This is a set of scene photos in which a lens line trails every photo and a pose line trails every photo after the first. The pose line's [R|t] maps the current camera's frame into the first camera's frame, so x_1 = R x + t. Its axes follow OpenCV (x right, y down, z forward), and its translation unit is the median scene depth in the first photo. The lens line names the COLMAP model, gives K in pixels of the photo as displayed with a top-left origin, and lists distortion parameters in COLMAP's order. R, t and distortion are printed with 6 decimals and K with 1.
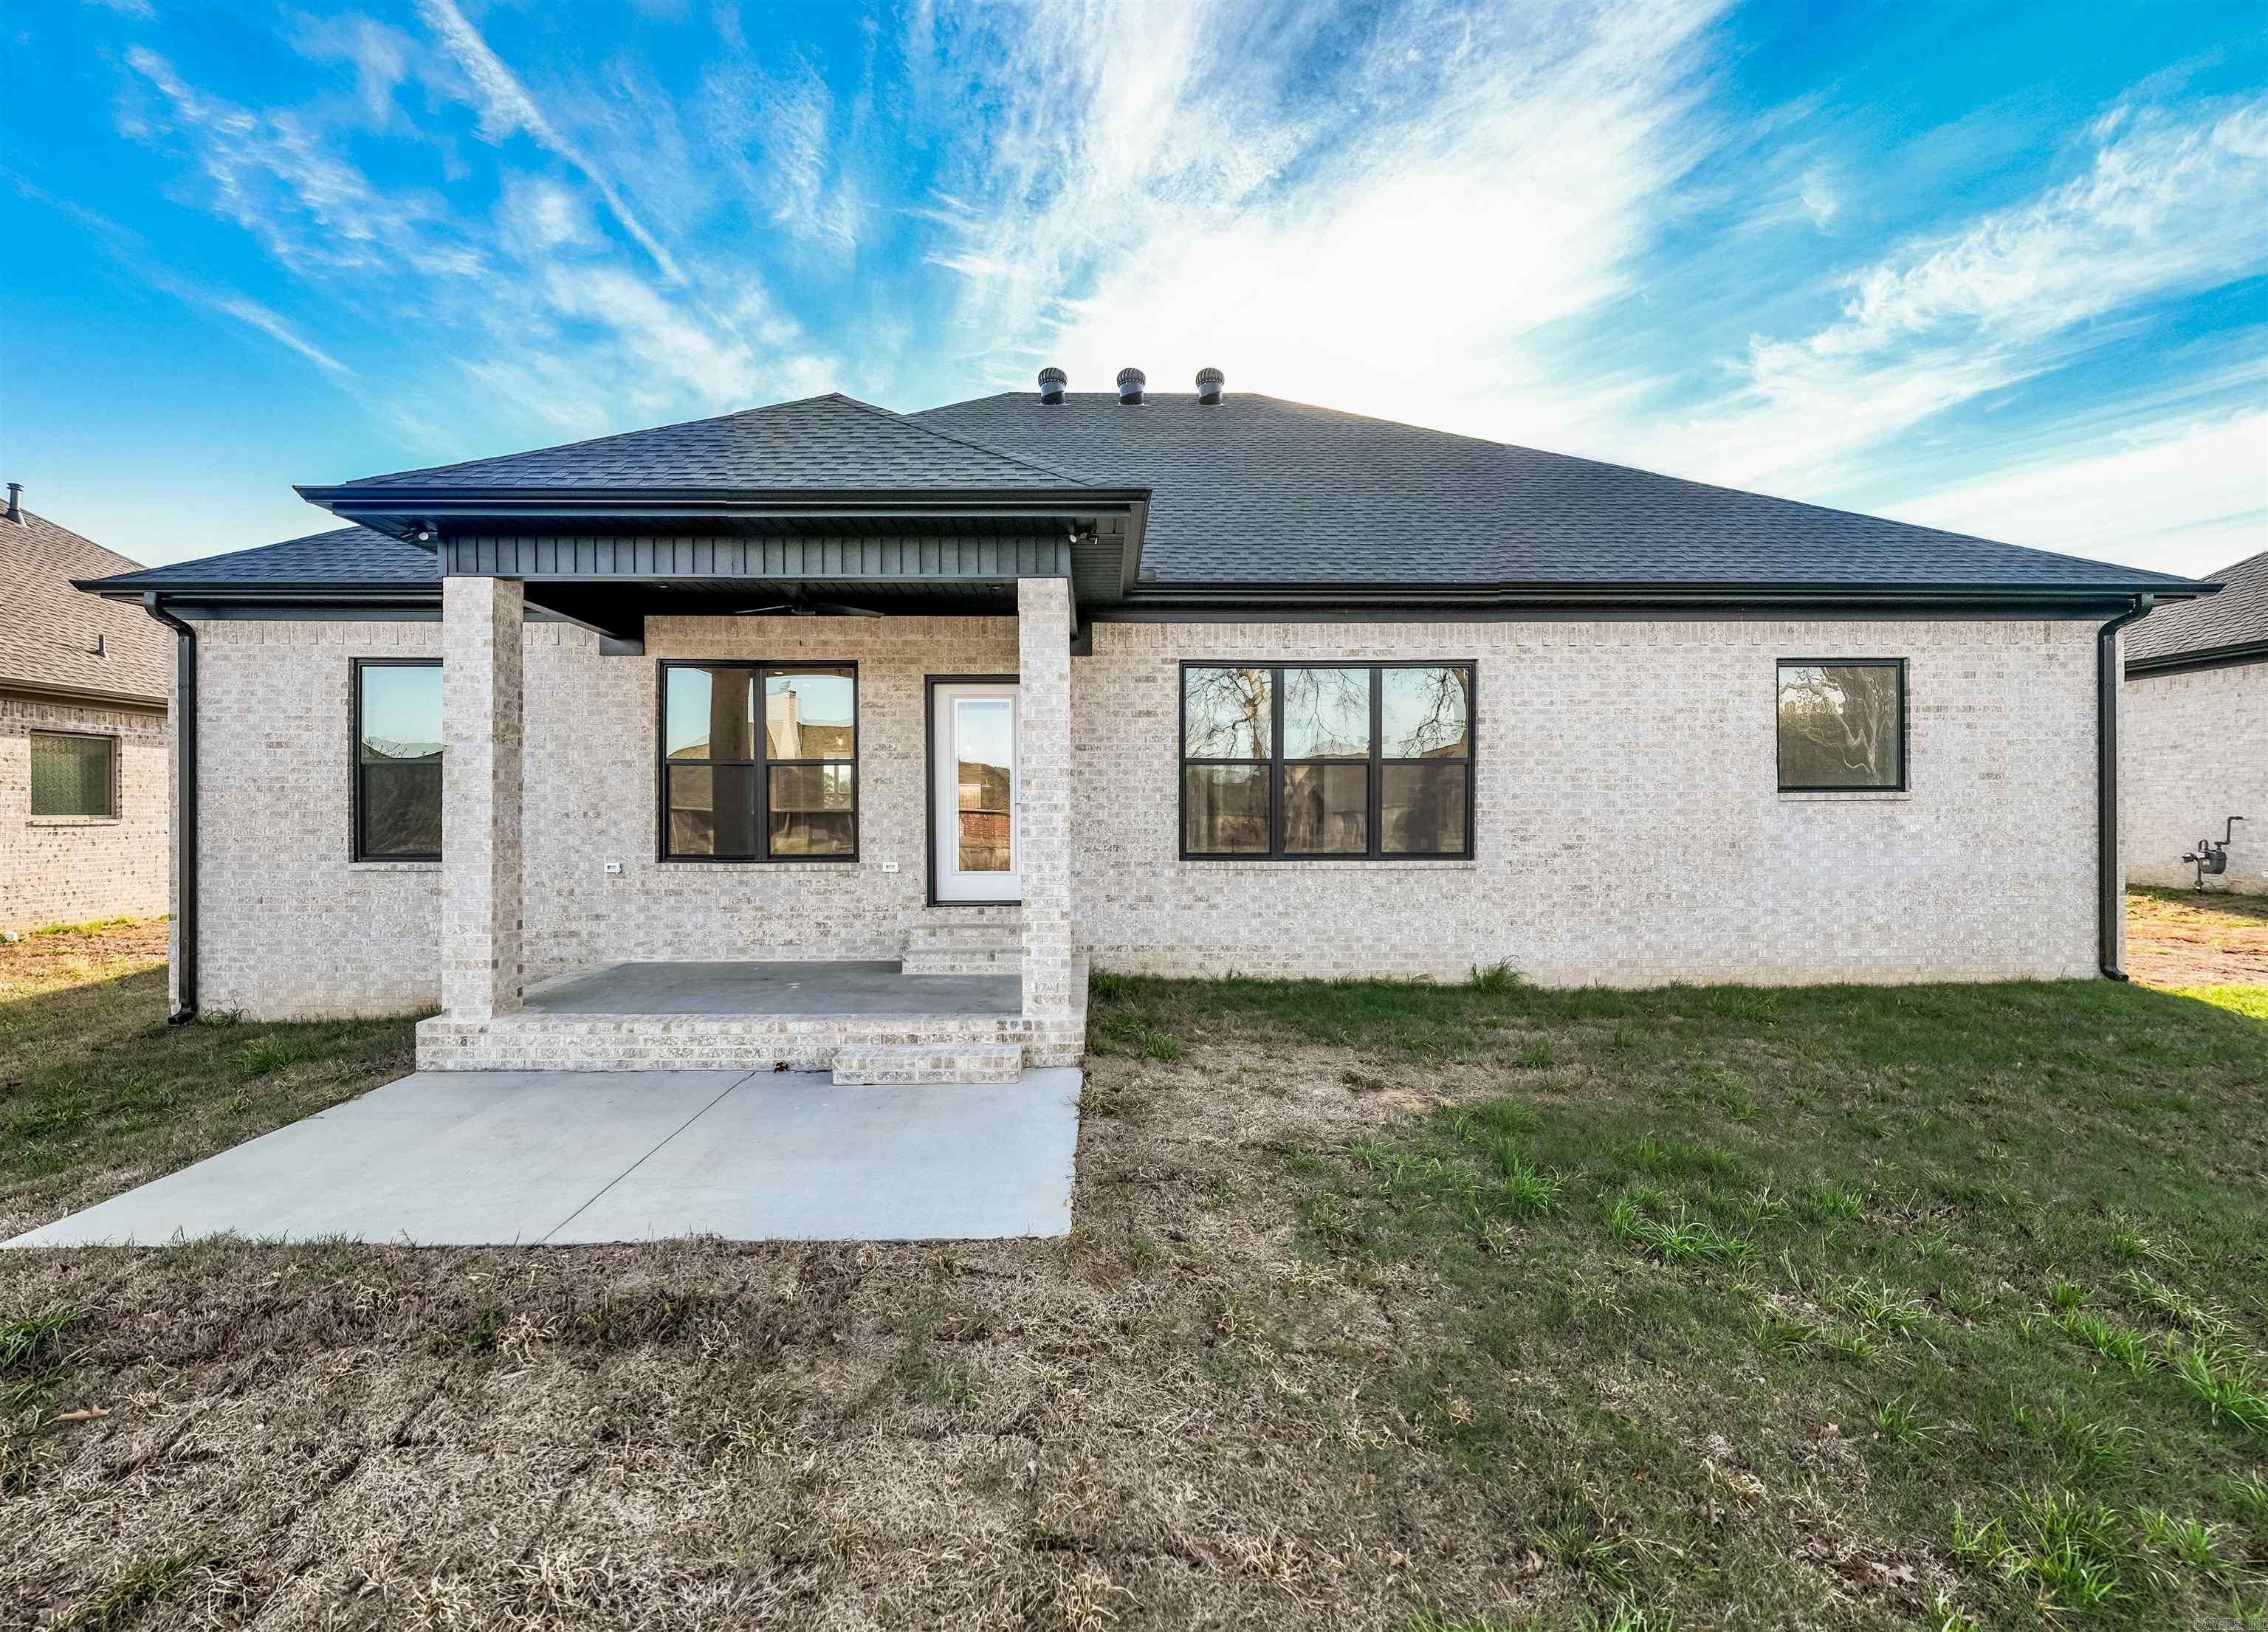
lens RADIAL K [[969.8, 0, 1124.3], [0, 969.8, 809.6], [0, 0, 1]] dist [-0.010918, 0.000029]
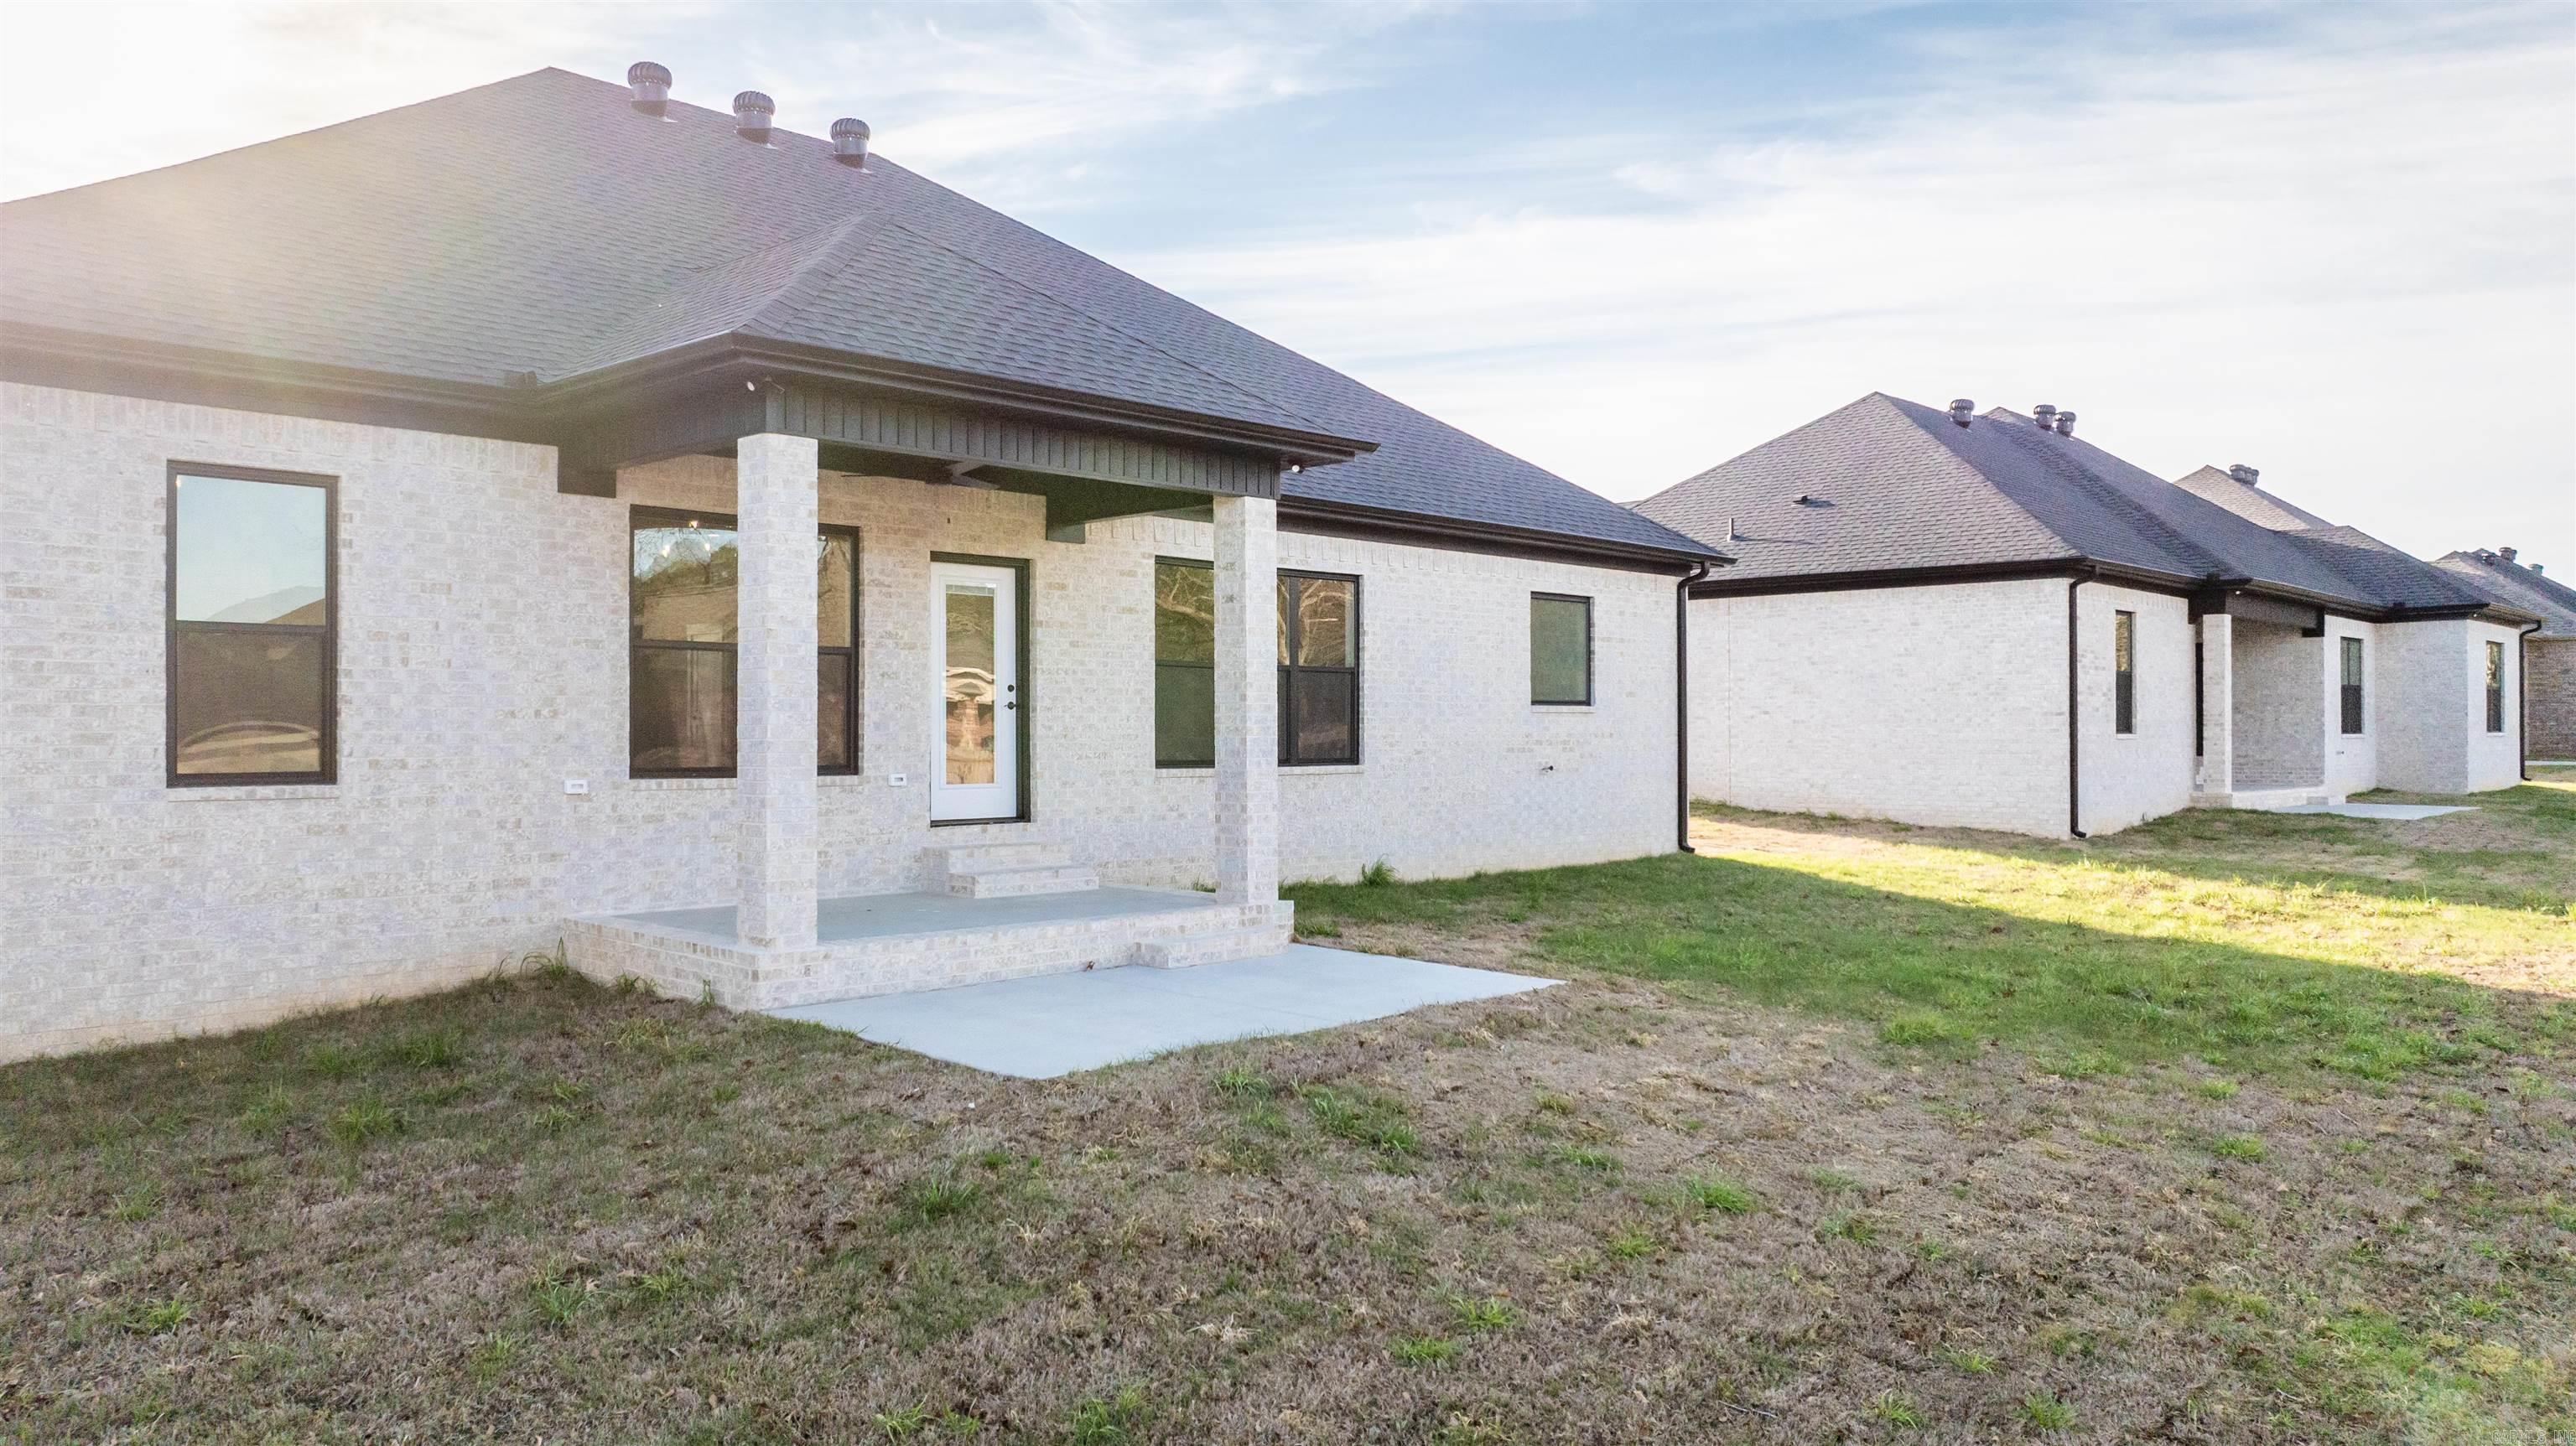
lens RADIAL K [[1798.1, 0, 1288.0], [0, 1798.1, 723.0], [0, 0, 1]] dist [-0.009160, -0.025460]
pose [[0.704878, 0.004838, 0.709312, -1.091062], [-0.002171, 0.999987, -0.004663, 0.016673], [-0.709325, 0.001747, 0.704879, -0.320243]]
